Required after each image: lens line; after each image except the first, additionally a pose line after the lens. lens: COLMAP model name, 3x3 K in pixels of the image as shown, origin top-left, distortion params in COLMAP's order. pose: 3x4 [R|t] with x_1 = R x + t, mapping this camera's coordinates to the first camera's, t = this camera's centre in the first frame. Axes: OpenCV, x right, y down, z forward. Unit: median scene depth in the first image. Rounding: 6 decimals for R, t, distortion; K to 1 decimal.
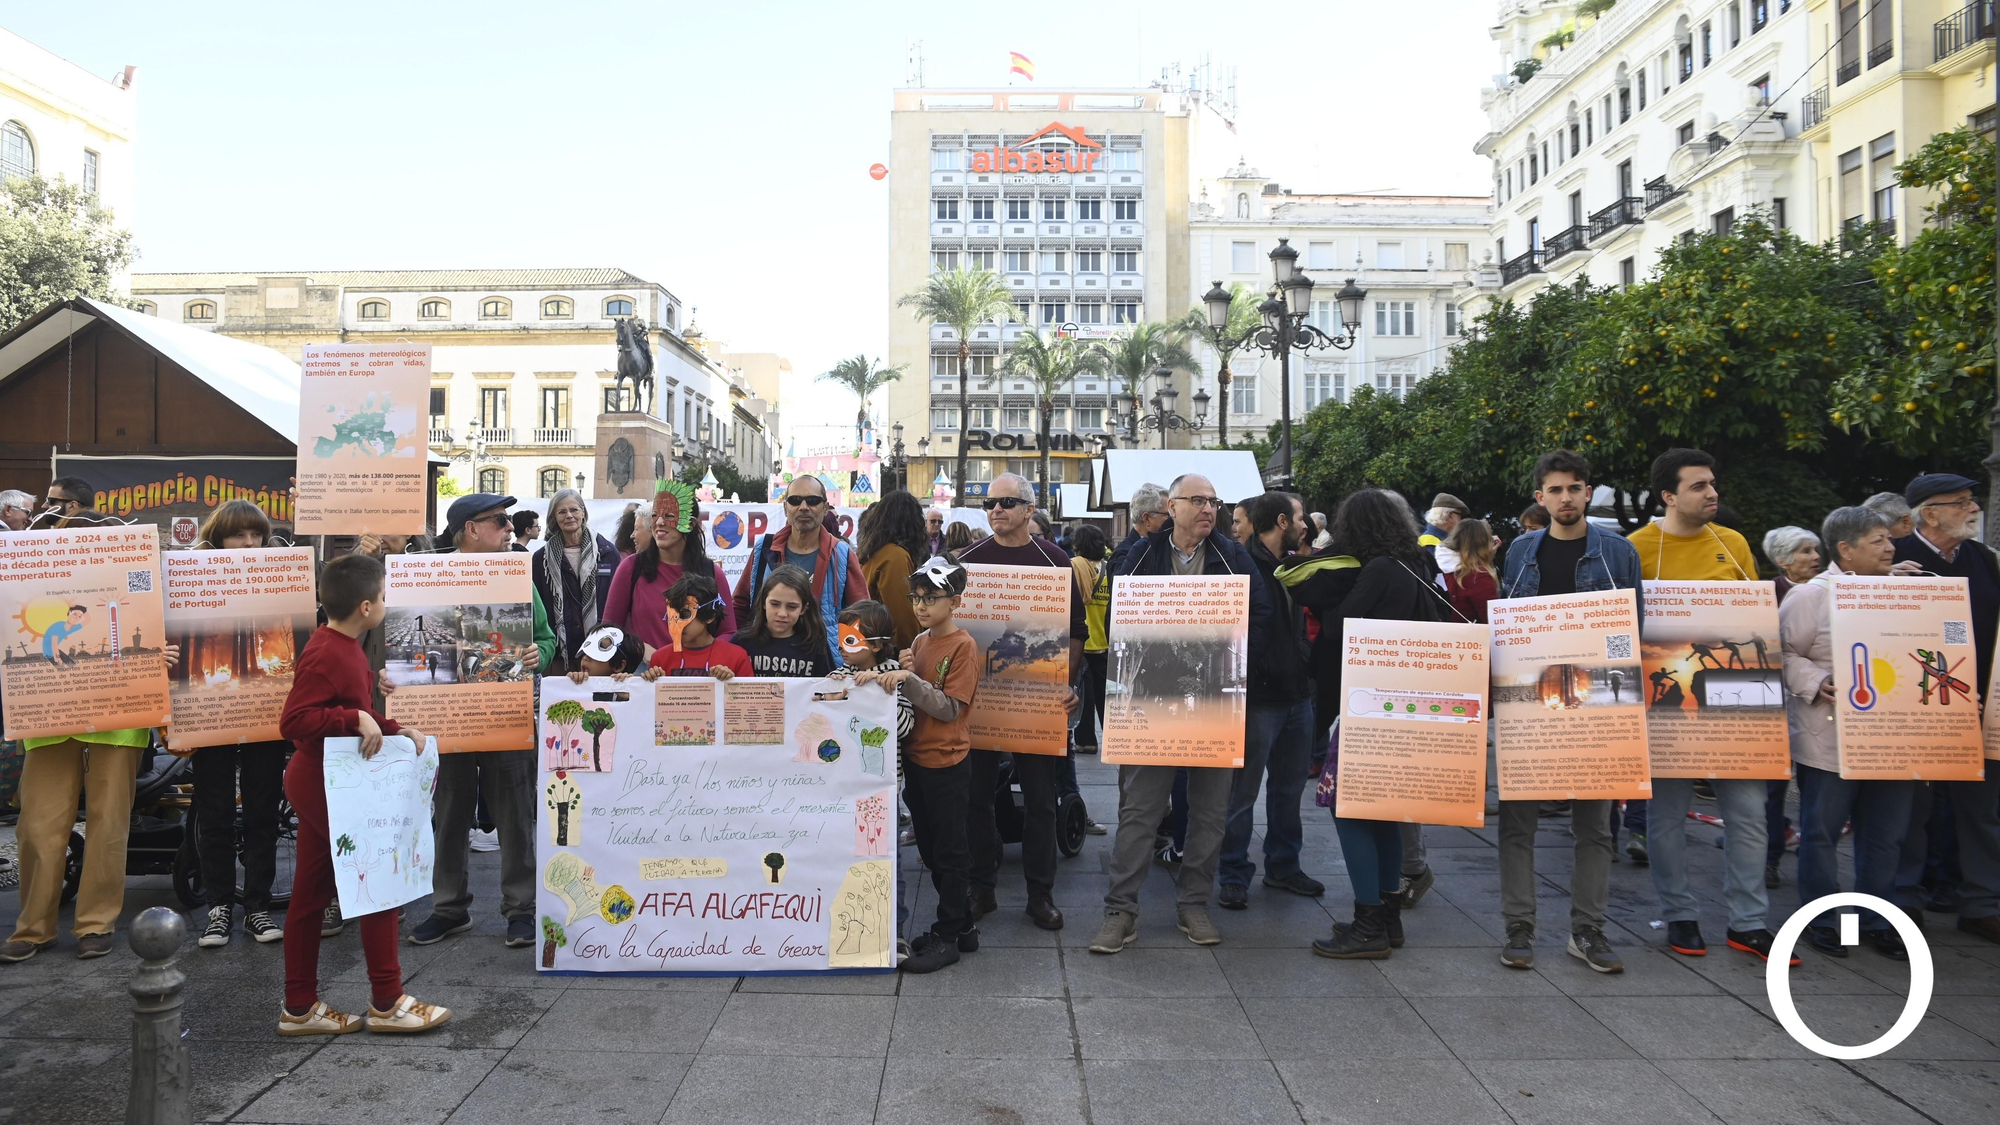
lens RADIAL K [[1422.5, 0, 984.8], [0, 1422.5, 515.7], [0, 0, 1]] dist [-0.112134, 0.103702]
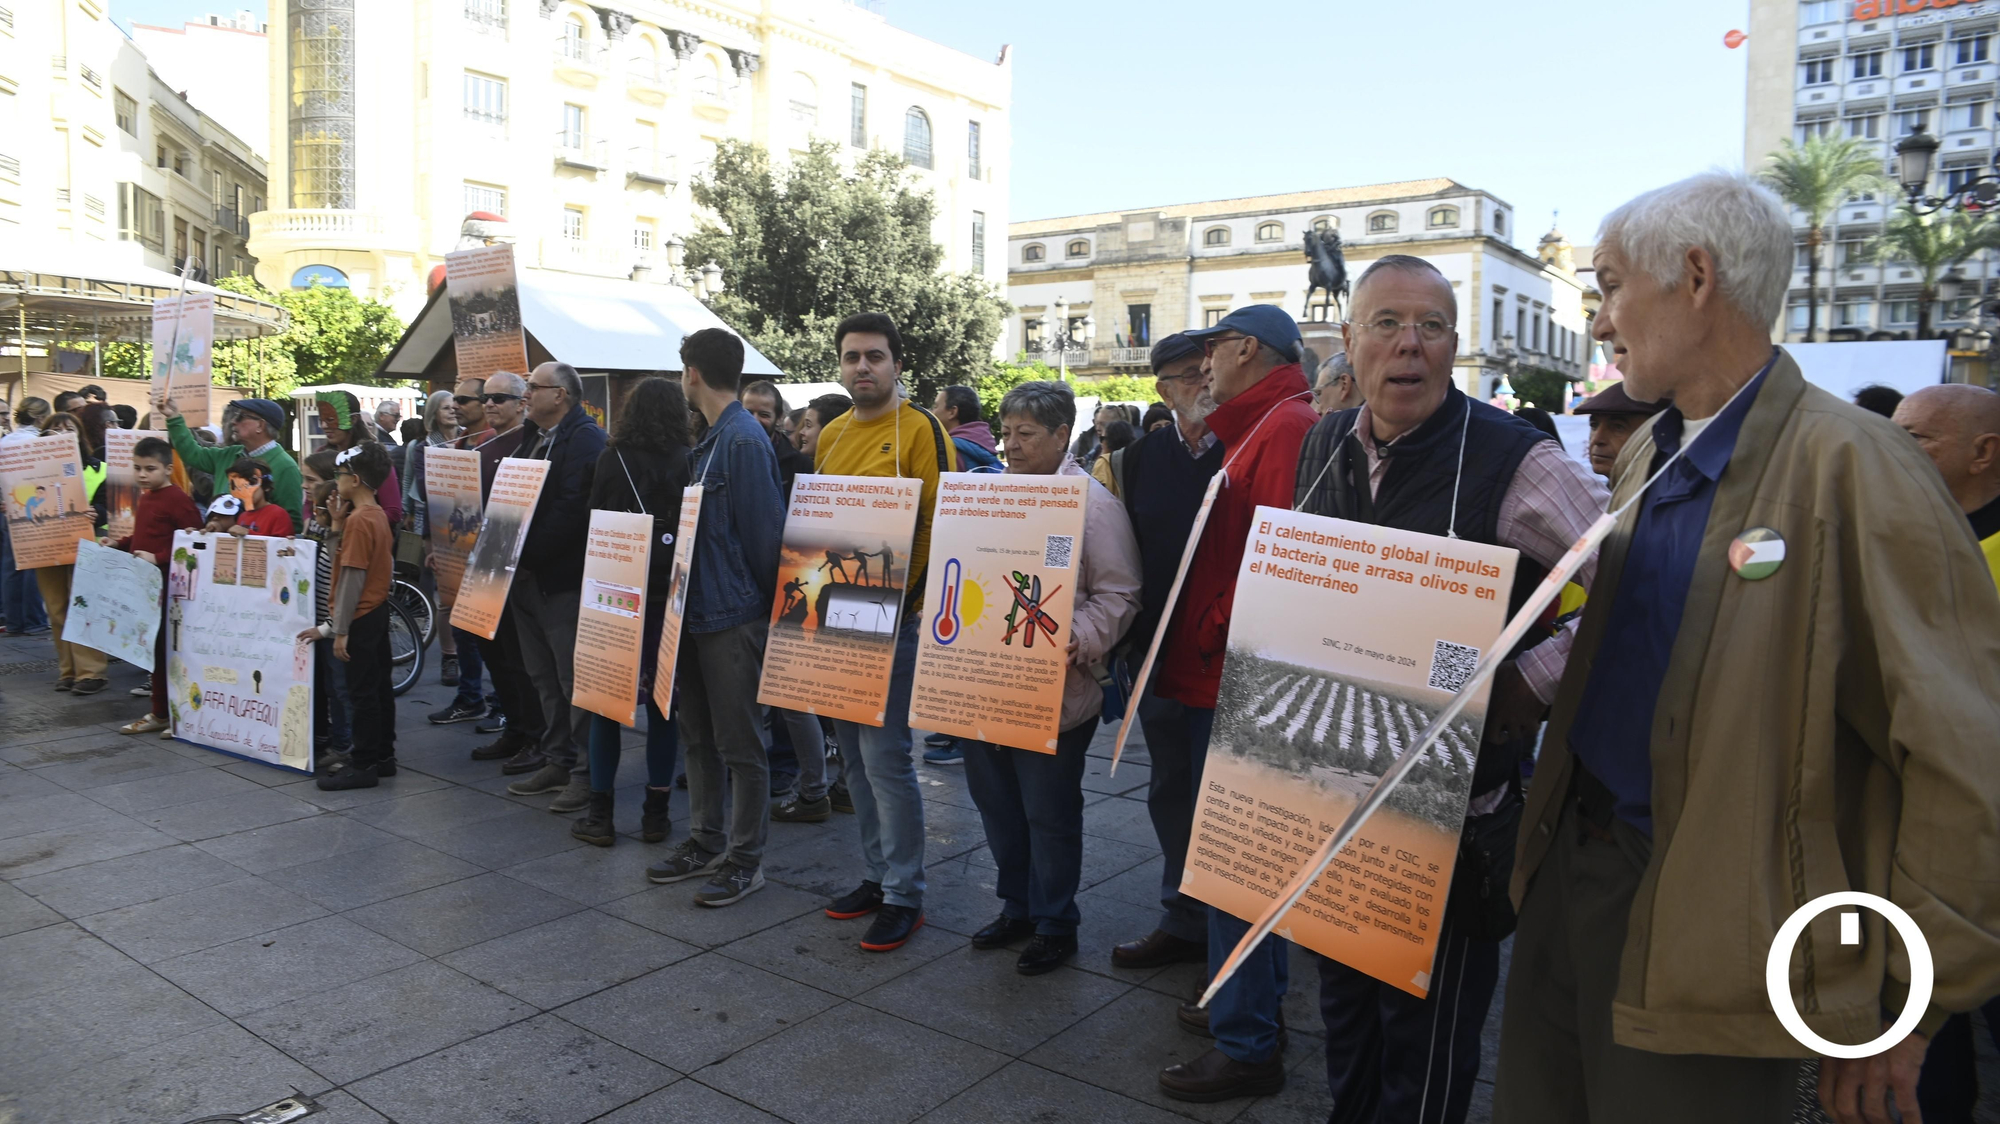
lens RADIAL K [[1382.9, 0, 993.0], [0, 1382.9, 557.1], [0, 0, 1]] dist [-0.118489, 0.099080]
pose [[0.797561, 0.053591, -0.600853, 0.086090], [0.002878, 0.995697, 0.092628, 0.001562], [0.603232, -0.075605, 0.793974, 0.032355]]
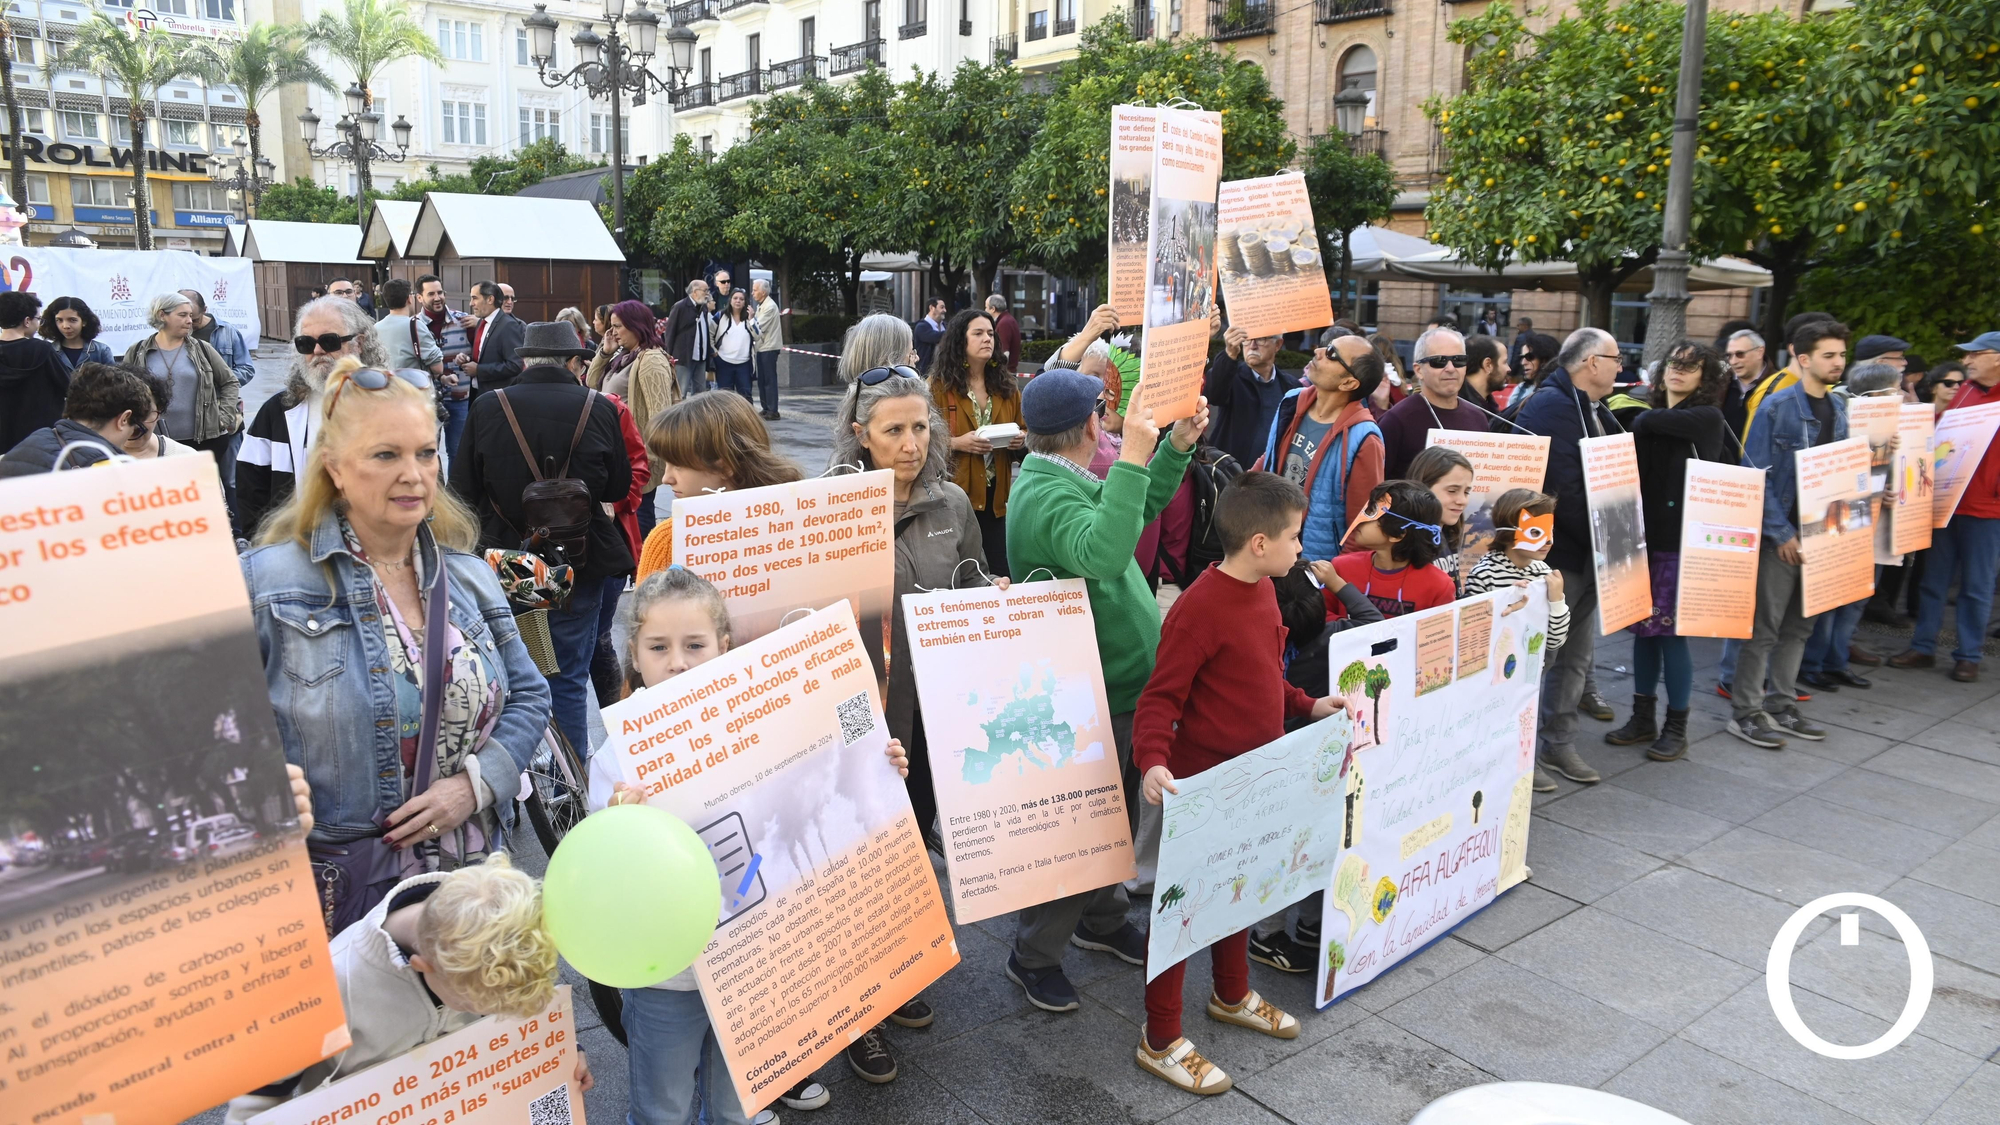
lens RADIAL K [[1378.5, 0, 1013.8], [0, 1378.5, 562.9], [0, 0, 1]] dist [-0.124985, 0.109316]
pose [[0.778303, -0.107127, 0.618683, -0.065732], [-0.035197, 0.976345, 0.213335, -0.005056], [-0.626902, -0.187815, 0.756122, 0.042930]]
